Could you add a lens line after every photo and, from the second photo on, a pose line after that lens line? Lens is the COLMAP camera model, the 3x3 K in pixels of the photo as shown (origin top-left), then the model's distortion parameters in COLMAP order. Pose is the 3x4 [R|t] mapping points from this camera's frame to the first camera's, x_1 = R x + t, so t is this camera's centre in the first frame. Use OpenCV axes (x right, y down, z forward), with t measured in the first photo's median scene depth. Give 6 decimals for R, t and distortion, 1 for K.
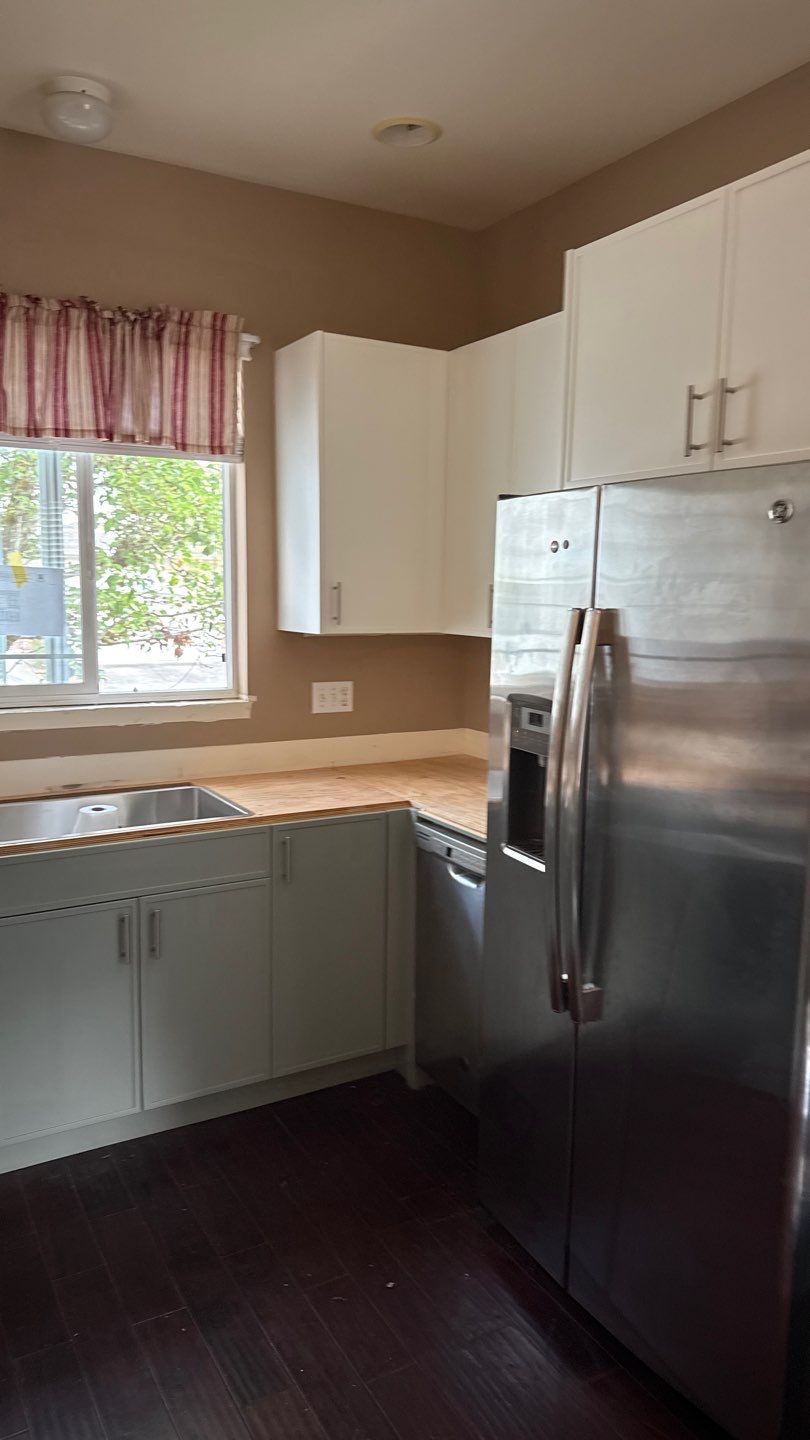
lens RADIAL K [[997.8, 0, 405.0], [0, 997.8, 720.0], [0, 0, 1]] dist [0.138699, -0.185267]
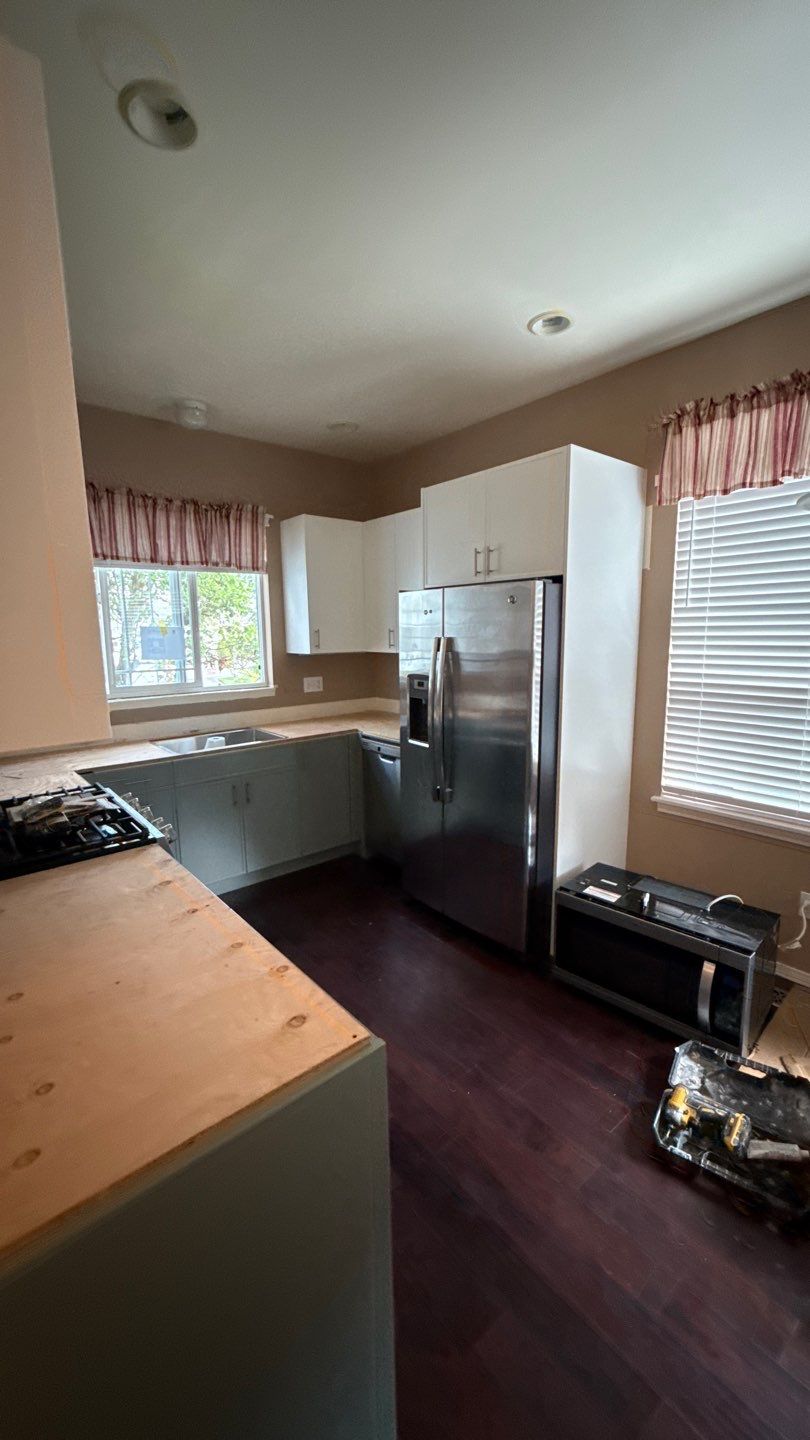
lens RADIAL K [[569.9, 0, 405.0], [0, 569.9, 720.0], [0, 0, 1]] dist [0.000134, 0.000024]
pose [[0.985396, -0.051866, 0.162188, -0.094598], [0.047981, 0.998462, 0.027781, 0.032110], [-0.163380, -0.019593, 0.986369, -0.245719]]
